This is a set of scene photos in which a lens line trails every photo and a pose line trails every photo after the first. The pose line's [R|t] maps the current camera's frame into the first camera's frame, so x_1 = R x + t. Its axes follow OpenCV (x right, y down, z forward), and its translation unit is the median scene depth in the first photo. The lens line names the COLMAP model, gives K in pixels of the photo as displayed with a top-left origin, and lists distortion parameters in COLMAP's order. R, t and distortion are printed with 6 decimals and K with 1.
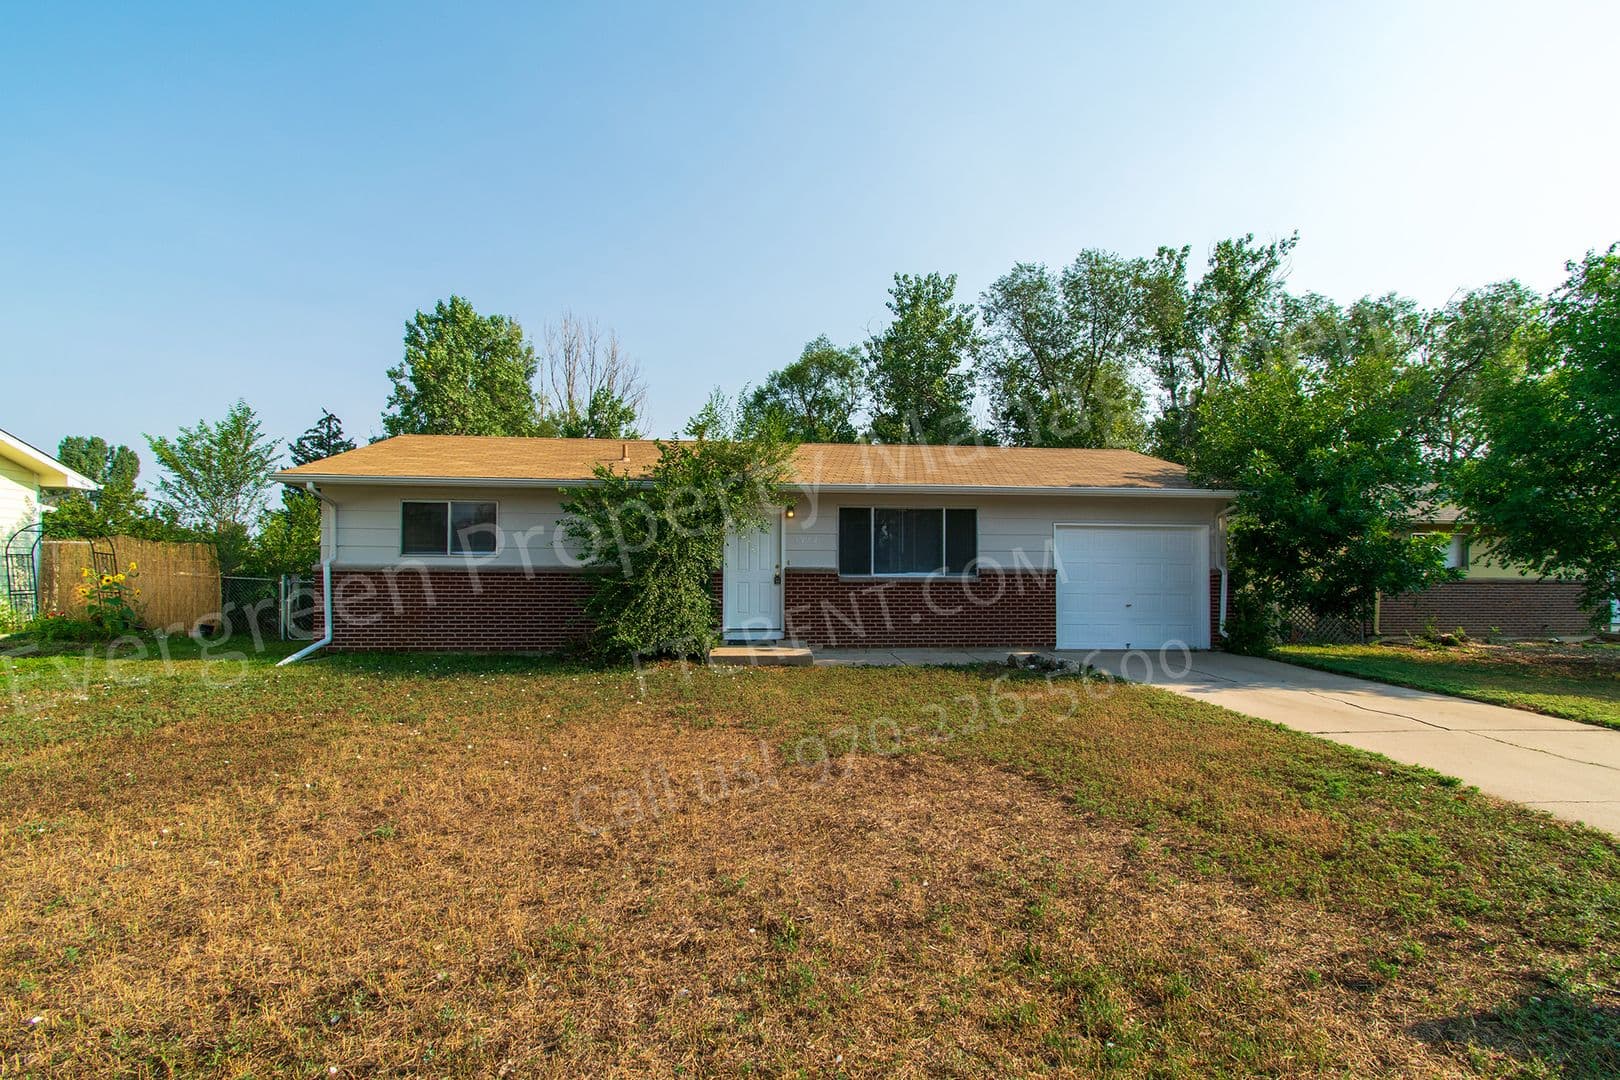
lens RADIAL K [[723.8, 0, 797.2], [0, 723.8, 572.4], [0, 0, 1]] dist [-0.002086, -0.000522]
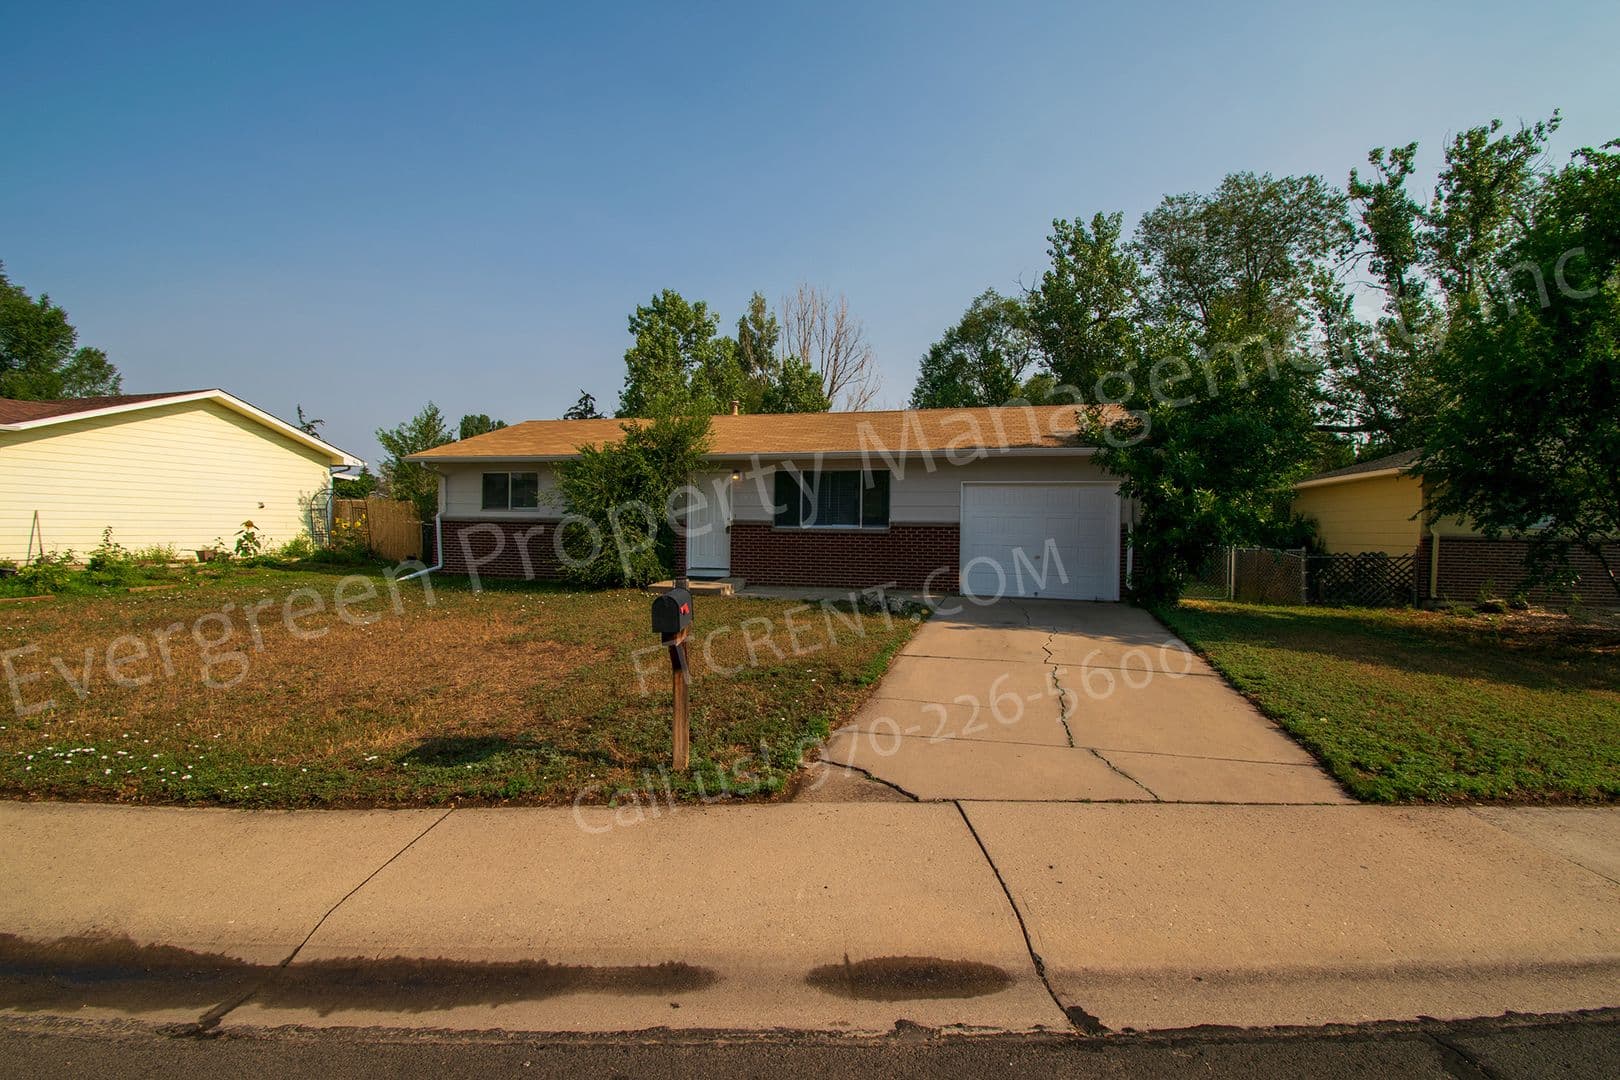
lens RADIAL K [[713.1, 0, 810.0], [0, 713.1, 540.0], [0, 0, 1]] dist [0.002781, -0.015498]
pose [[0.939082, 0.014917, -0.343369, 0.169319], [-0.006234, 0.999633, 0.026380, -0.001734], [0.343636, -0.022633, 0.938830, -0.034531]]
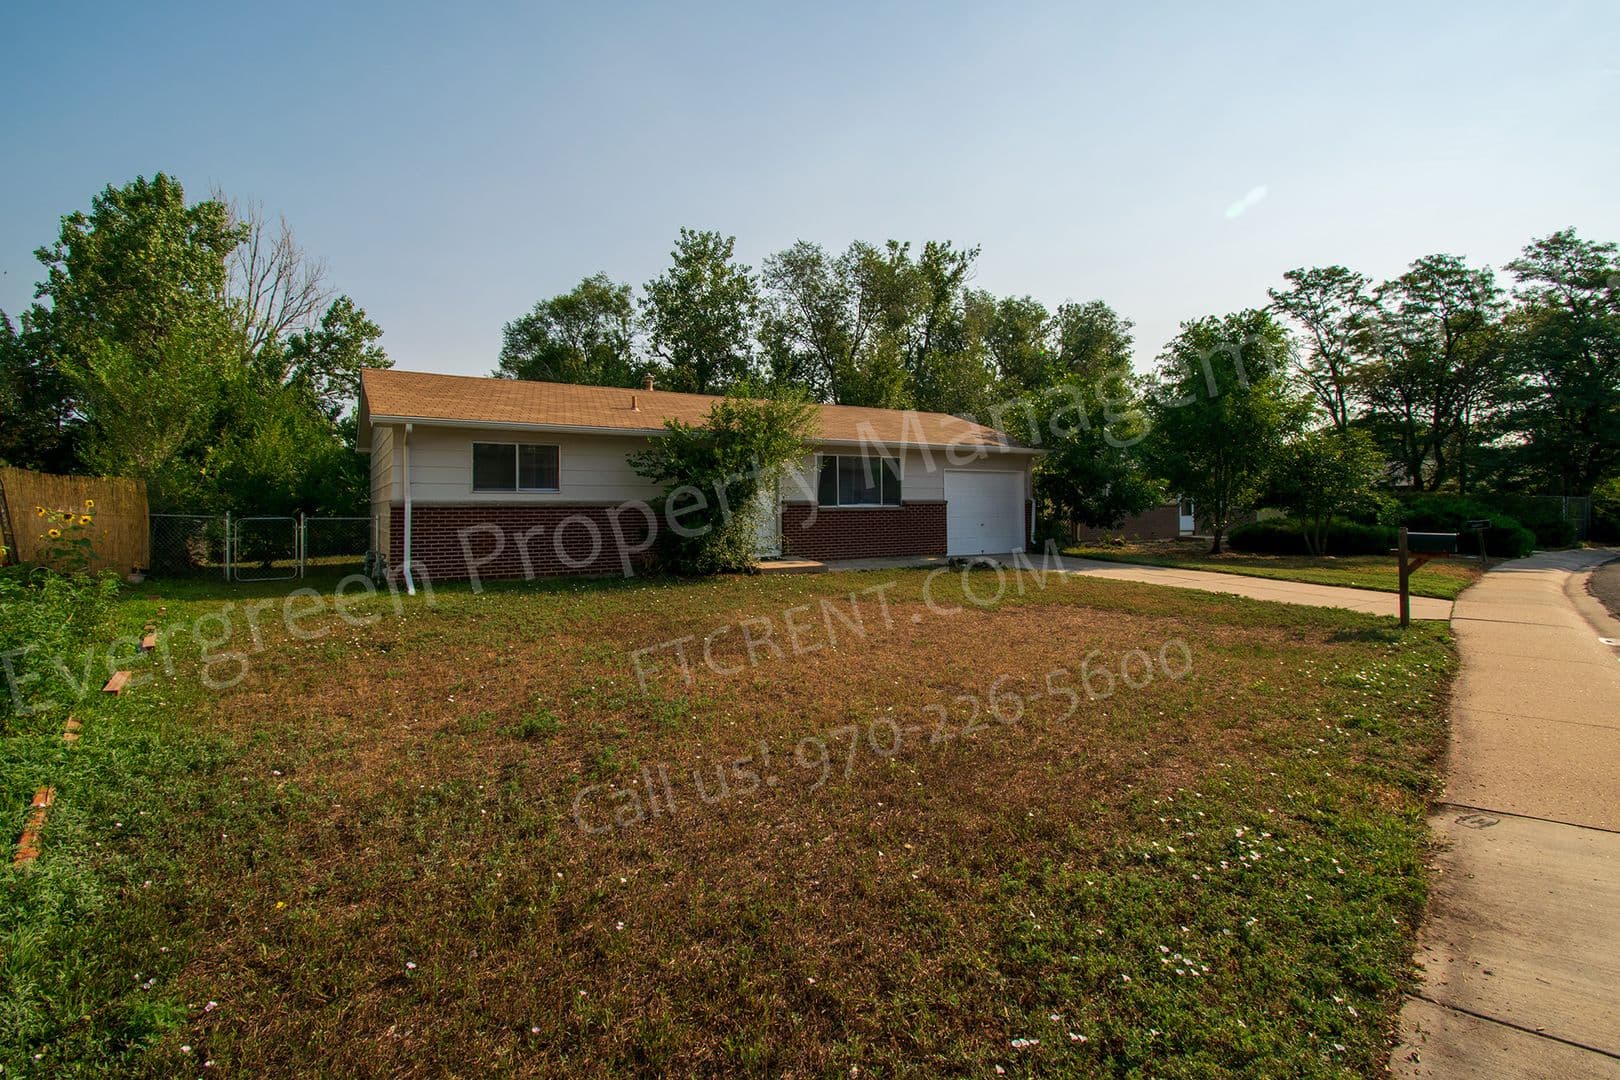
lens RADIAL K [[720.5, 0, 811.5], [0, 720.5, 502.0], [0, 0, 1]] dist [0.000758, -0.016770]
pose [[0.899050, -0.007675, 0.437779, -0.171490], [0.007145, 0.999970, 0.002856, -0.002413], [-0.437788, 0.000560, 0.899078, -0.059168]]
